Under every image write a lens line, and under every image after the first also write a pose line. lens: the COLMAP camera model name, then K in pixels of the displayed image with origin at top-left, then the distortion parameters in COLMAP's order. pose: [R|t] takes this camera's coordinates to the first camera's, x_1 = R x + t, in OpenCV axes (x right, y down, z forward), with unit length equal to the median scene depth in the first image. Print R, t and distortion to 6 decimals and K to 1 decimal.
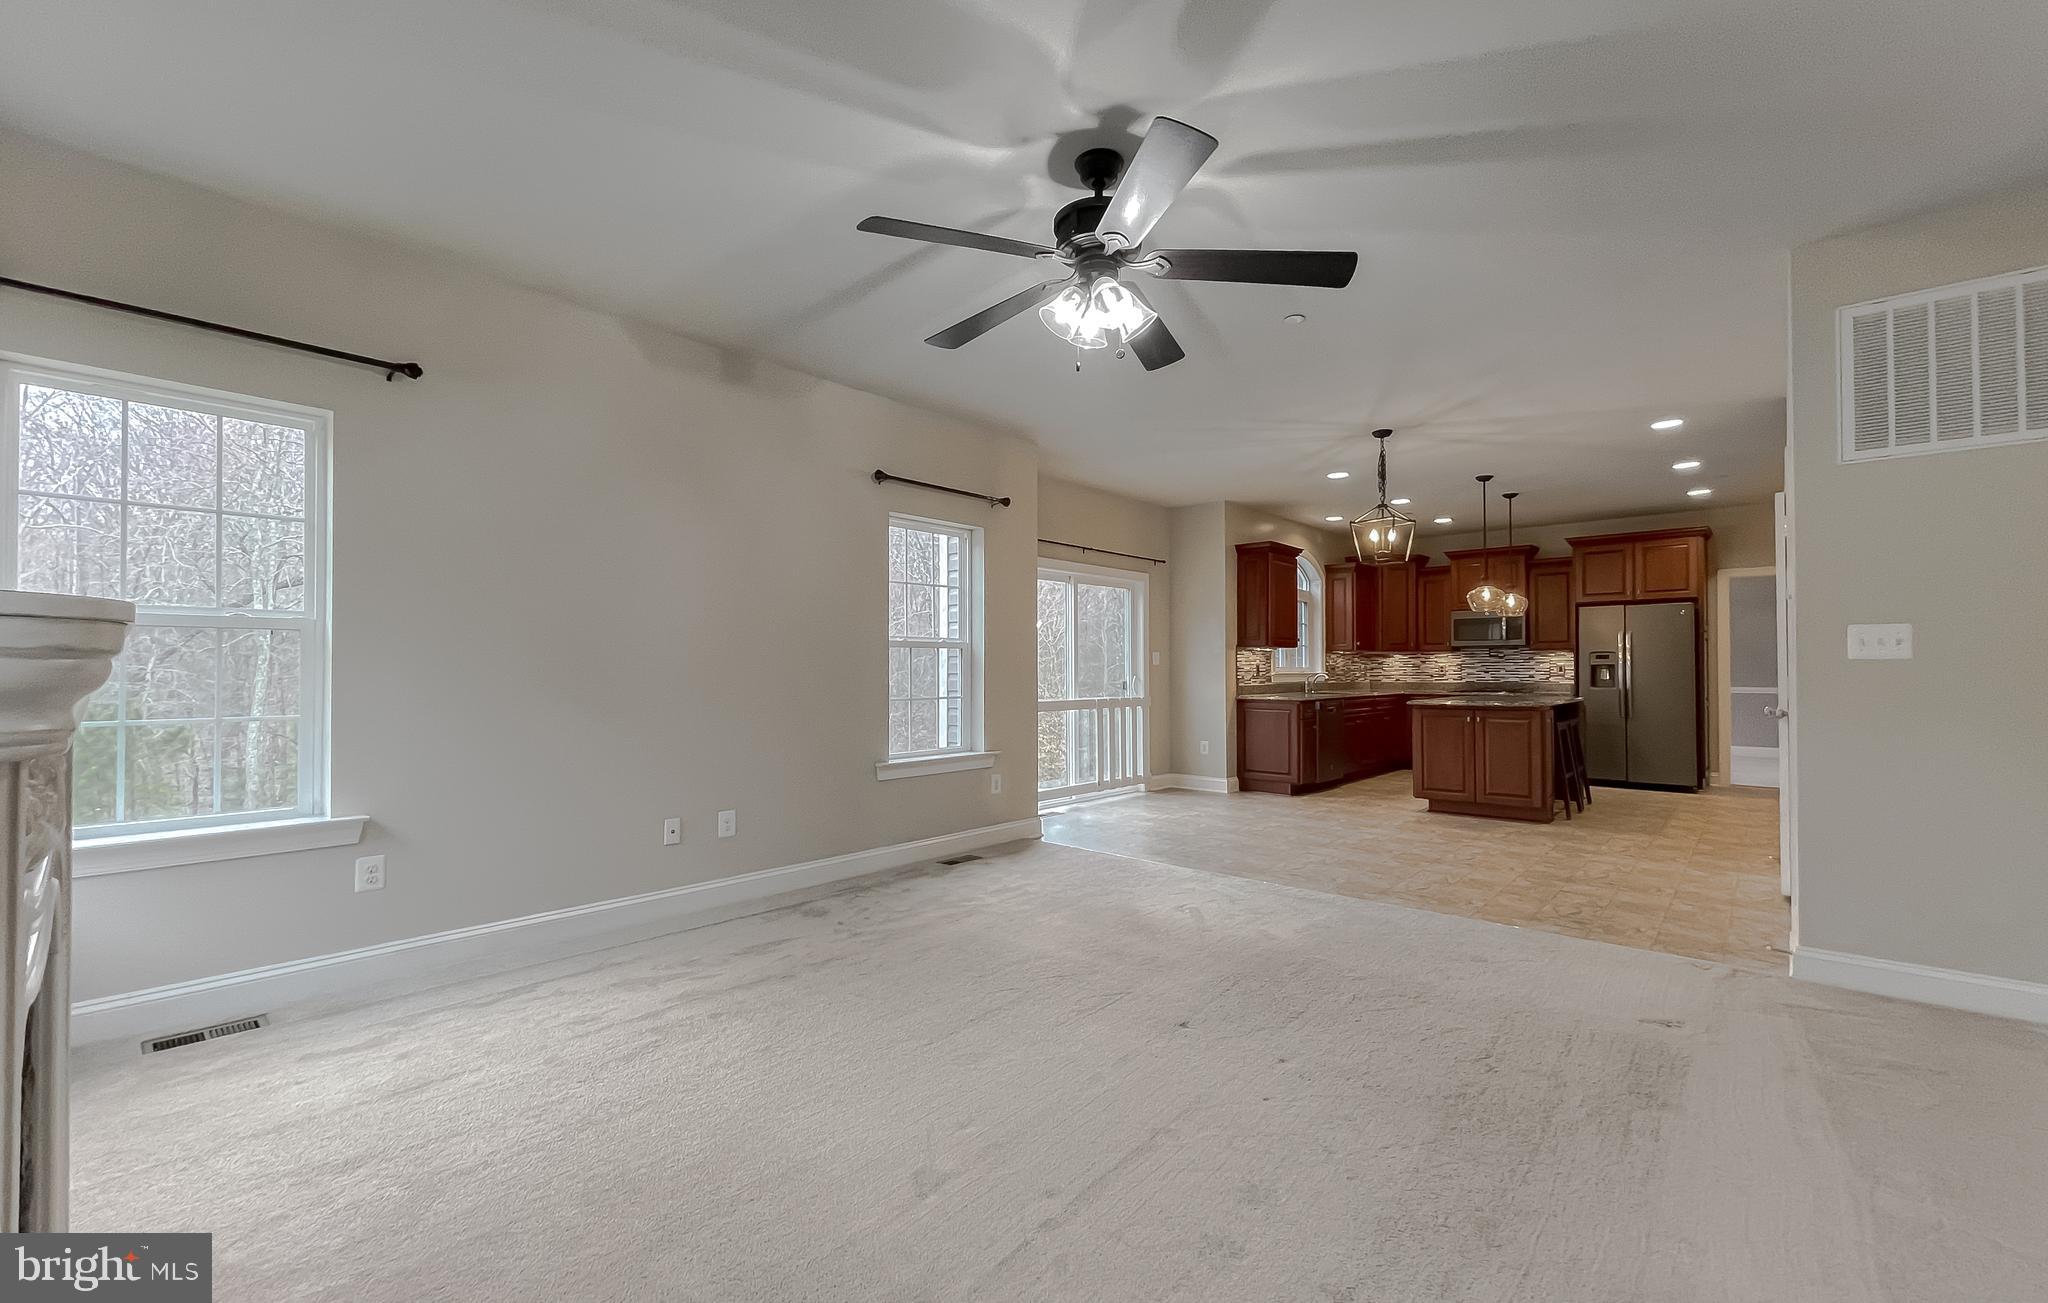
lens RADIAL K [[846.9, 0, 1024.0], [0, 846.9, 651.5], [0, 0, 1]] dist [-0.000227, -0.000078]
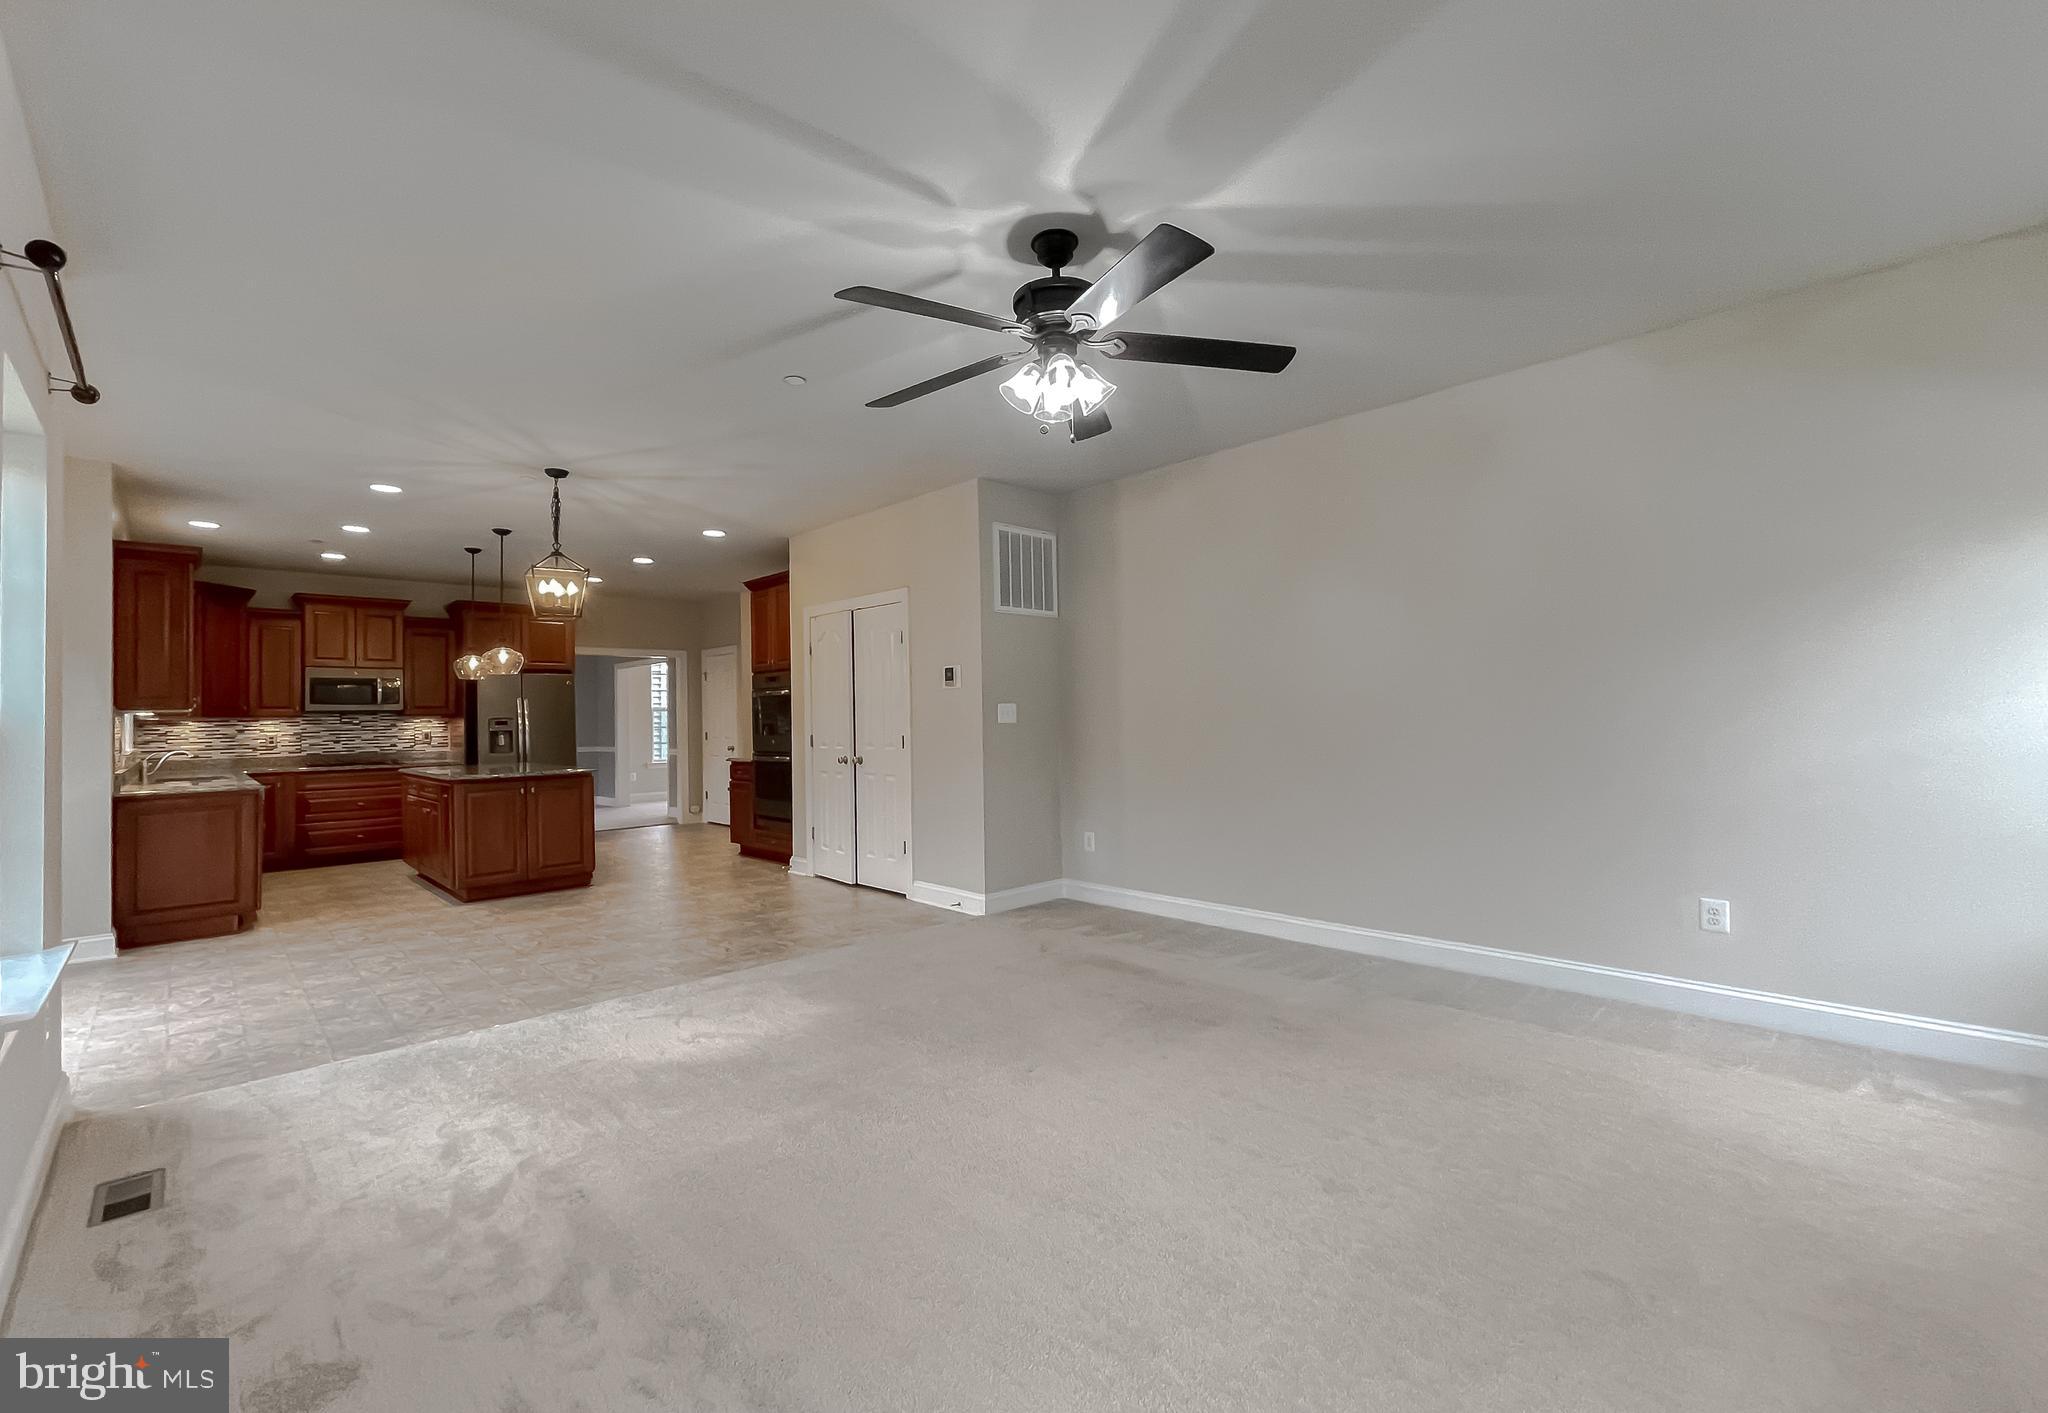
lens RADIAL K [[856.5, 0, 1024.0], [0, 856.5, 706.5], [0, 0, 1]] dist [-0.002171, -0.000047]
pose [[0.071556, 0.011518, 0.997370, -0.430424], [-0.000896, 0.999934, -0.011483, -0.003035], [-0.997436, -0.000072, 0.071562, 0.444864]]
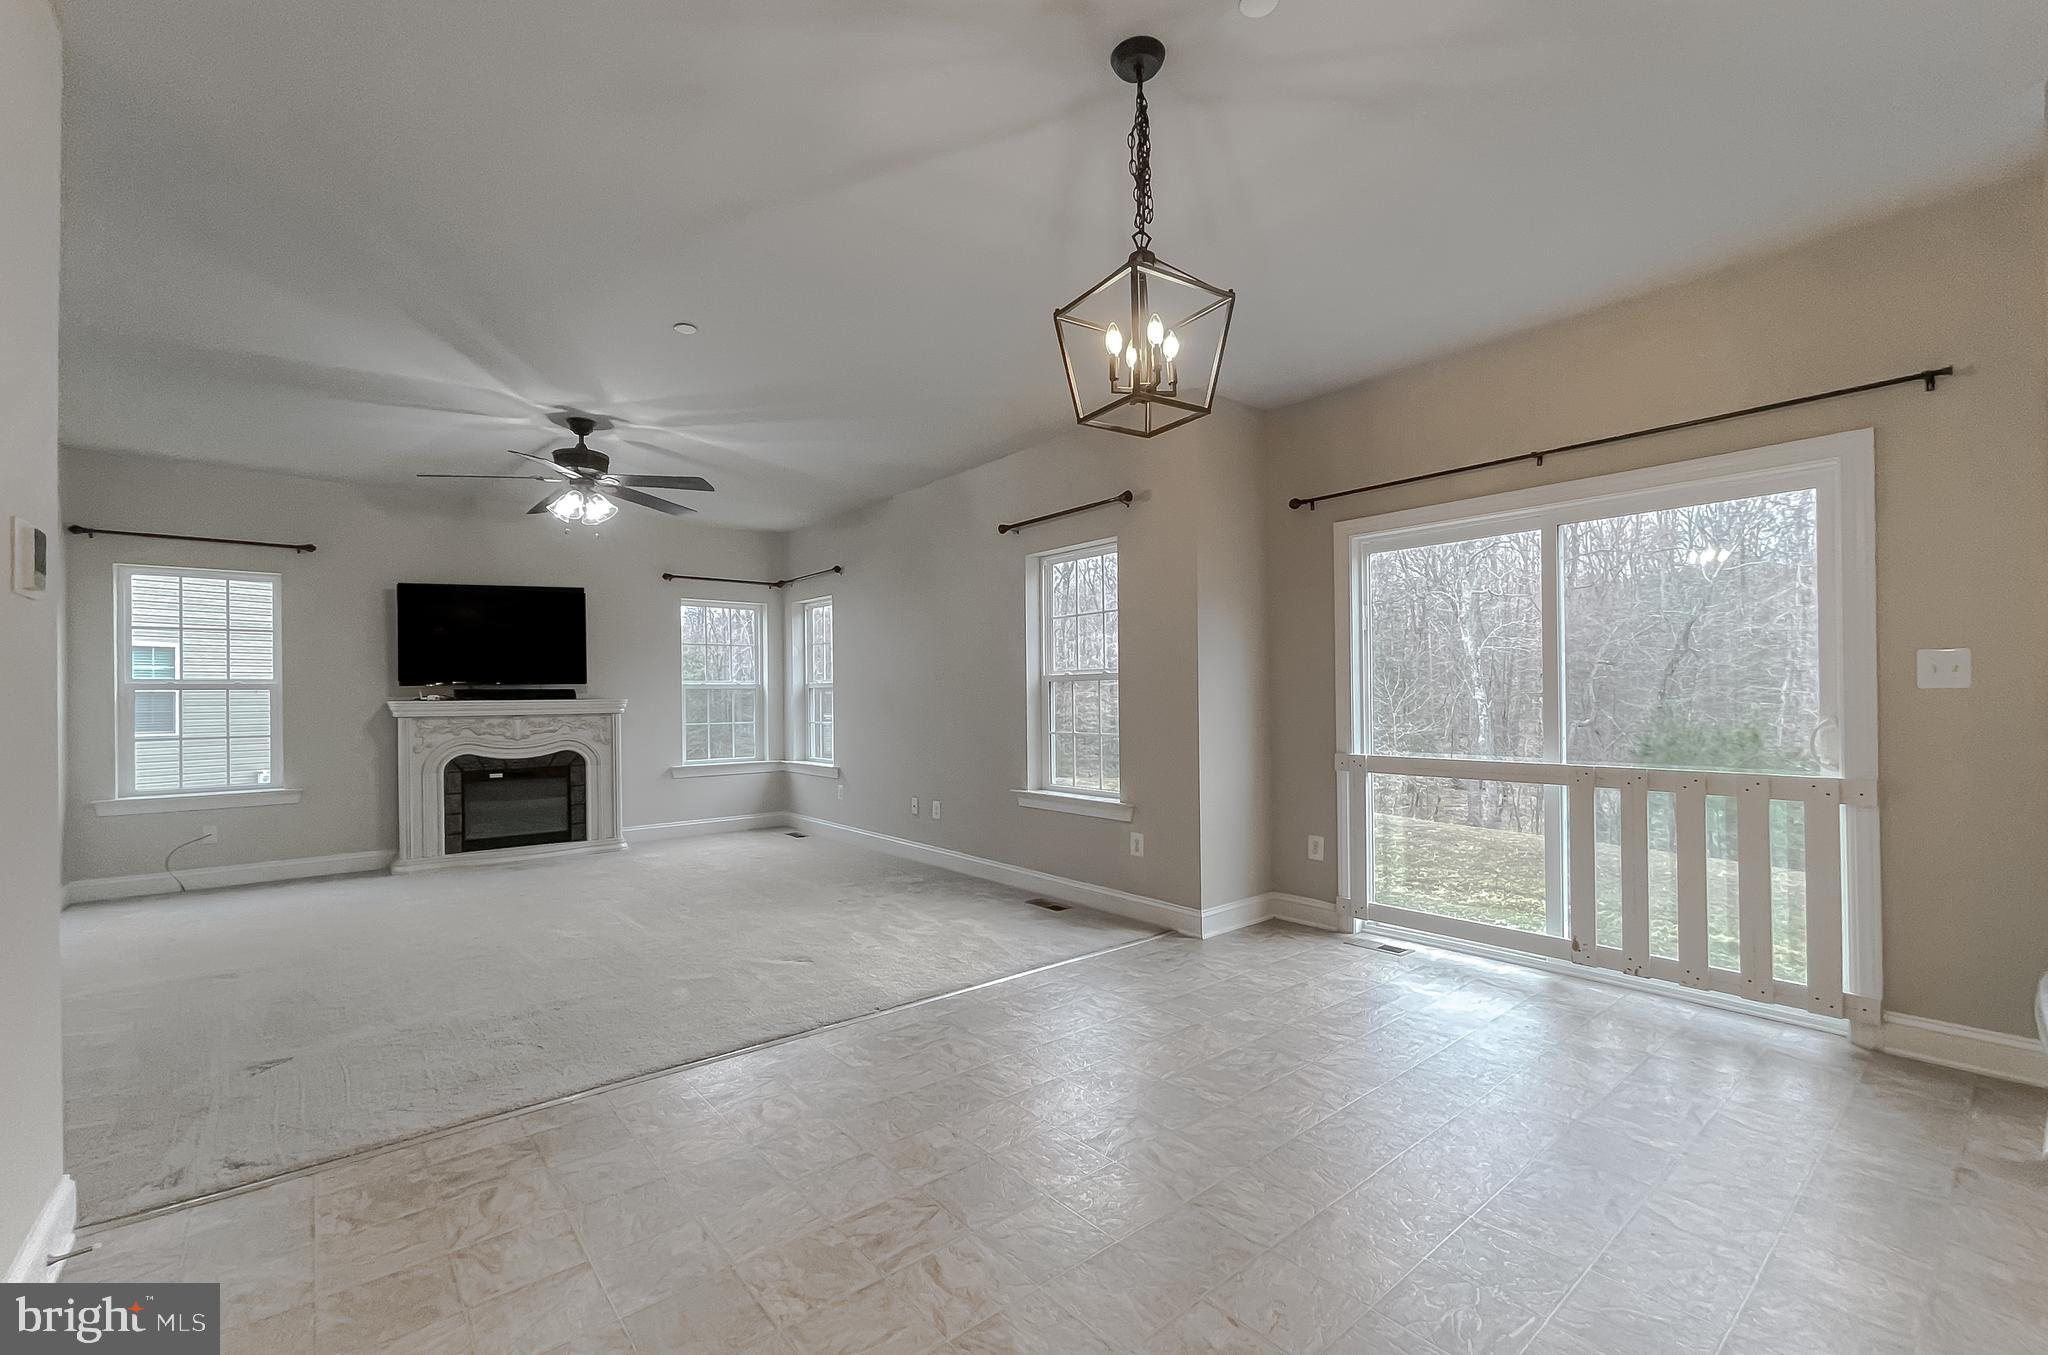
lens RADIAL K [[869.8, 0, 1024.0], [0, 869.8, 677.5], [0, 0, 1]] dist [0.000735, 0.000036]
pose [[-0.150280, -0.018367, -0.988473, 0.786085], [0.027881, 0.999351, -0.022808, 0.012262], [0.988250, -0.030988, -0.149670, 0.992934]]
